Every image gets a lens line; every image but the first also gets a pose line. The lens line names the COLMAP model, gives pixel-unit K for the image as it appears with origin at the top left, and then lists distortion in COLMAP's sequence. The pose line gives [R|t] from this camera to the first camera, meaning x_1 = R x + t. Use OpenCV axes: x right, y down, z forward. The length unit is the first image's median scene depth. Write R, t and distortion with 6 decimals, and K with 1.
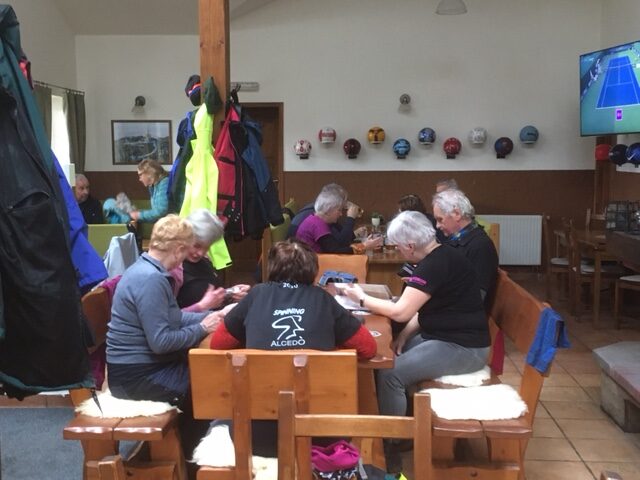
lens RADIAL K [[814.0, 0, 319.3], [0, 814.0, 239.0], [0, 0, 1]] dist [0.035244, 0.000000]
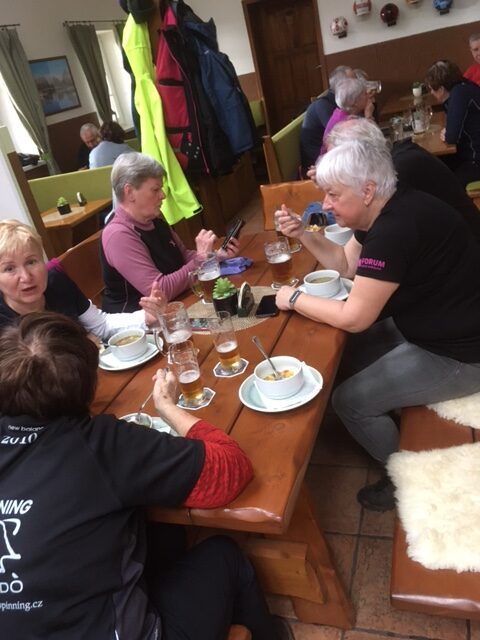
lens RADIAL K [[531.3, 0, 241.0], [0, 531.3, 324.3], [0, 0, 1]] dist [-0.012794, -0.010313]
pose [[0.941490, -0.059751, -0.331703, 0.065508], [0.182517, 0.917754, 0.352727, -0.028457], [0.283346, -0.392630, 0.874961, 0.273849]]
